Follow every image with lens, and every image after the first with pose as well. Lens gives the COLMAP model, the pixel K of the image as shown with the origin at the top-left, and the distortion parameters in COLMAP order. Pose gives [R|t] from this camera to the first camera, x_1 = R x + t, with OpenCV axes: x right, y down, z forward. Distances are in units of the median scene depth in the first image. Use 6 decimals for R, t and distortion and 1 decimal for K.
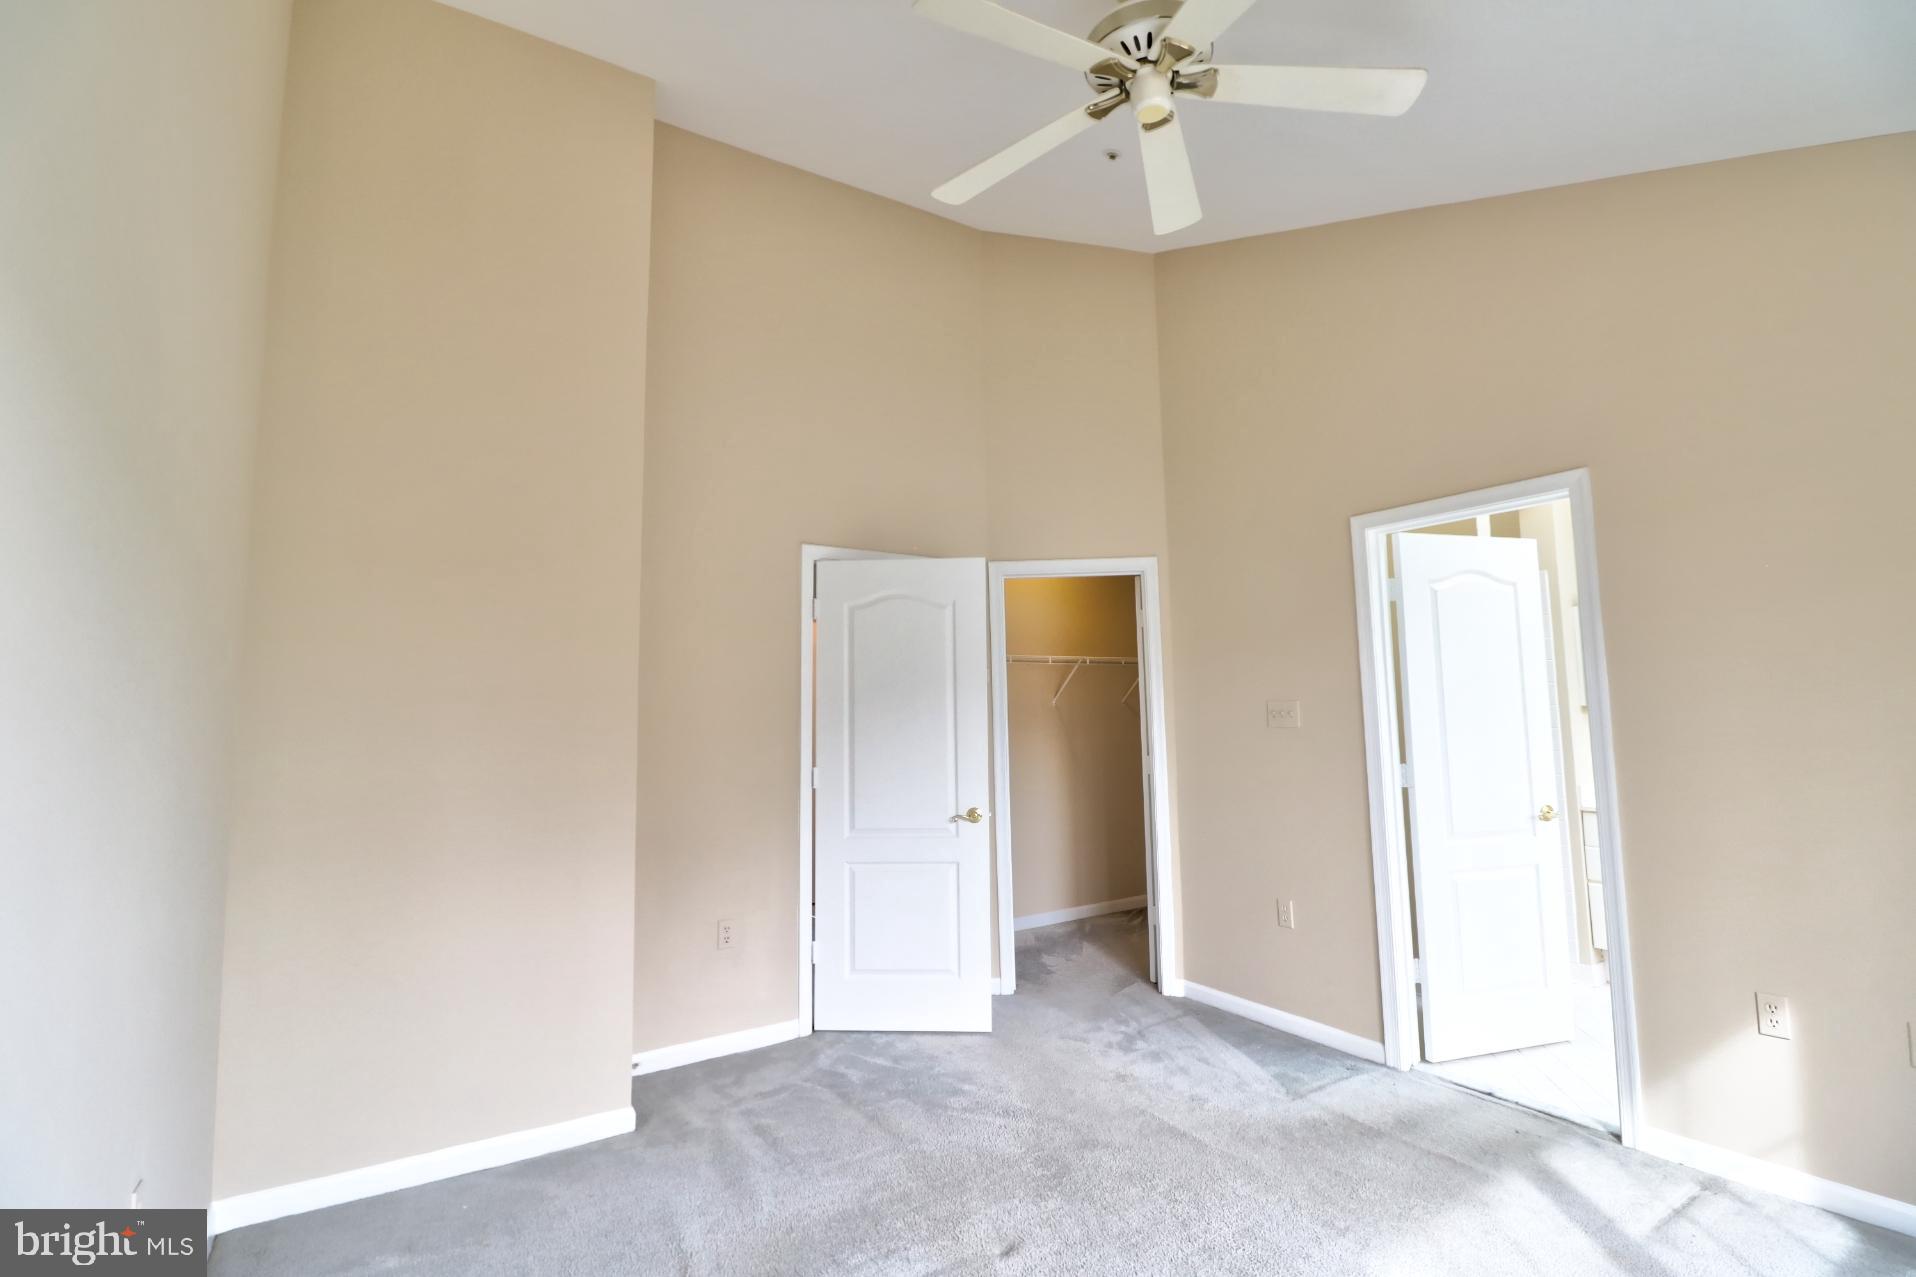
lens RADIAL K [[886.6, 0, 955.0], [0, 886.6, 626.5], [0, 0, 1]] dist [-0.000238, -0.000471]
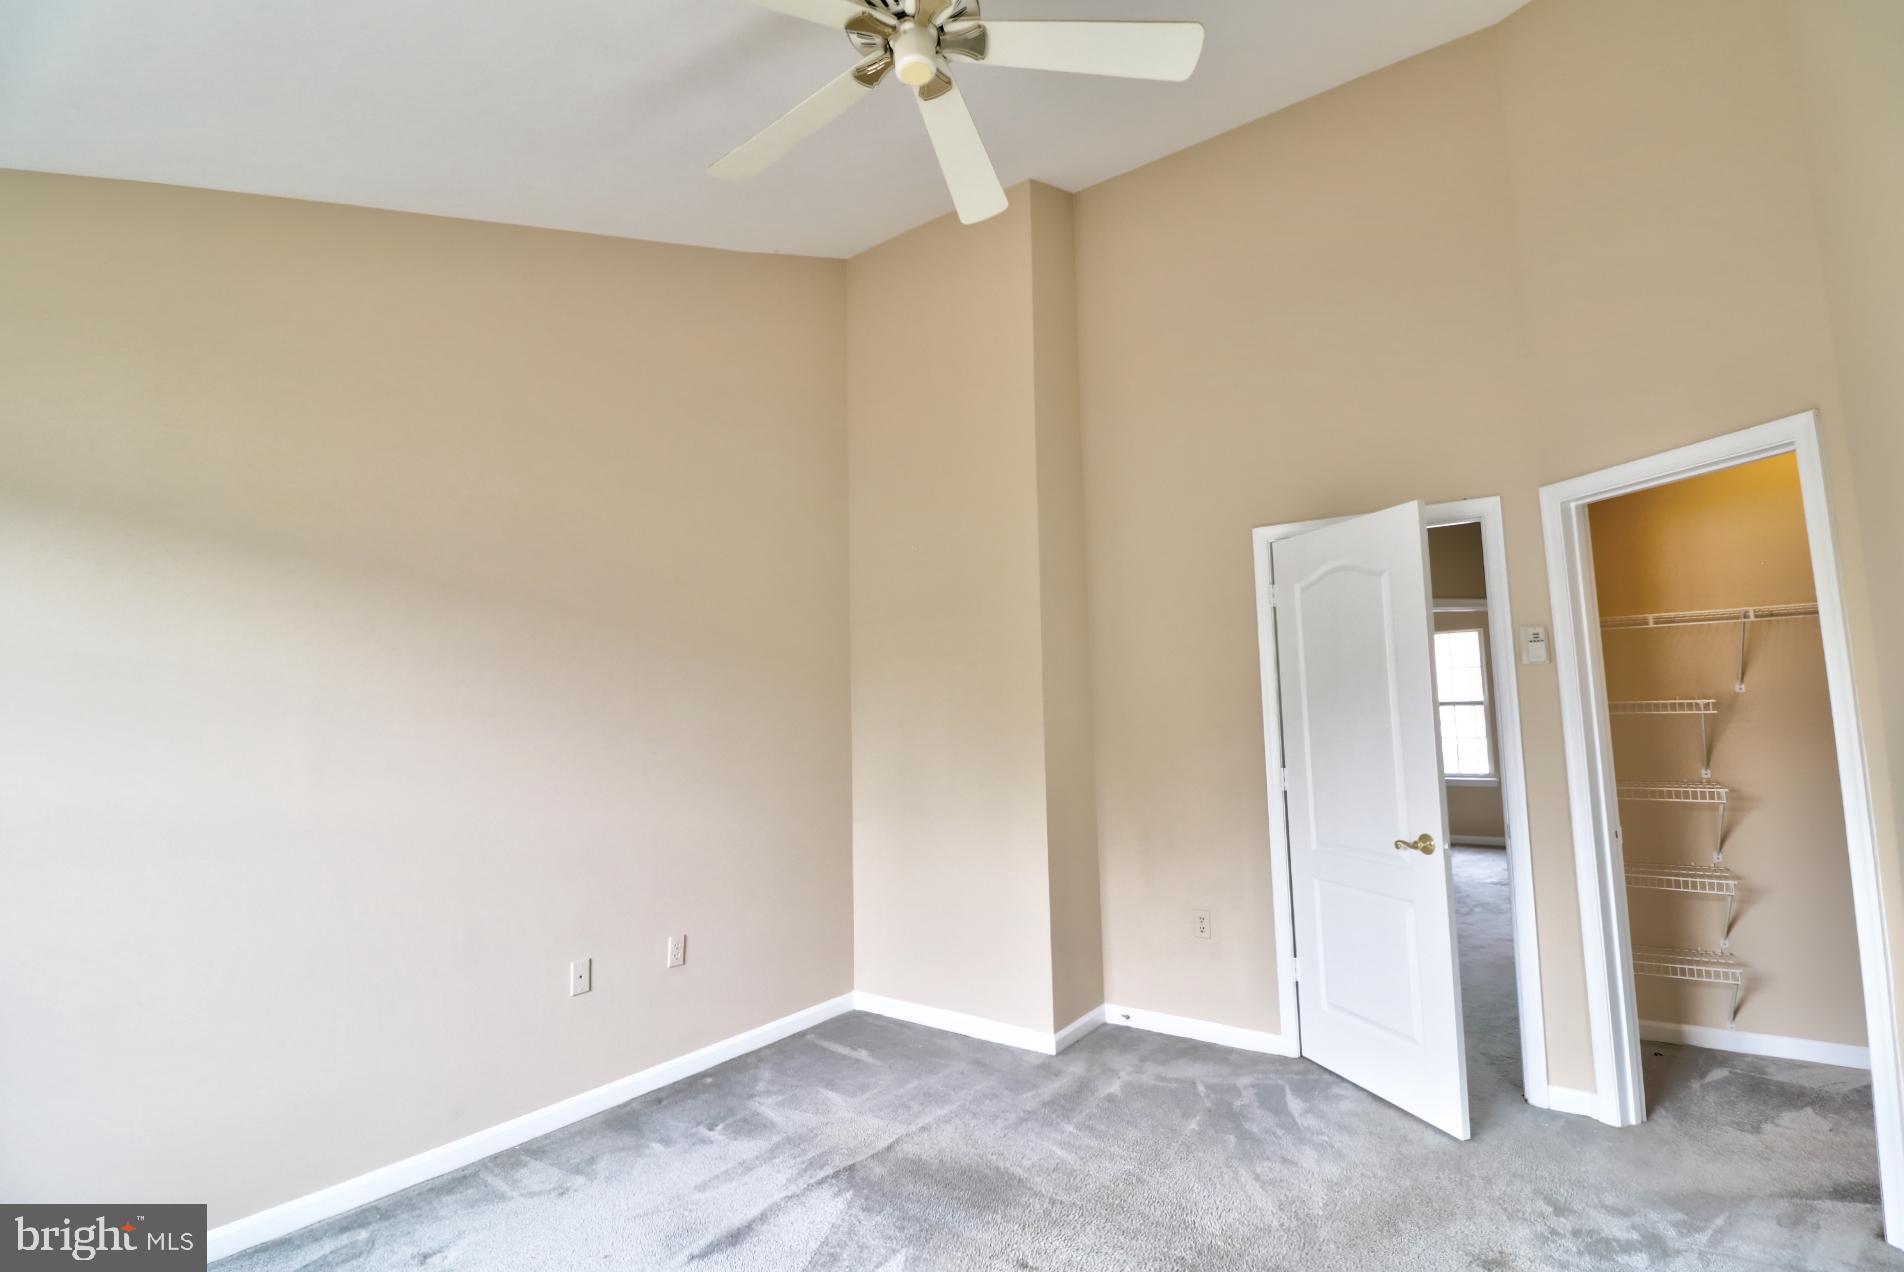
lens RADIAL K [[886.1, 0, 956.3], [0, 886.1, 623.6], [0, 0, 1]] dist [-0.012876, -0.000451]
pose [[0.367778, -0.089041, -0.925641, 0.595771], [0.107521, 0.992801, -0.052781, 0.024059], [0.923677, -0.080114, 0.374704, 0.369310]]
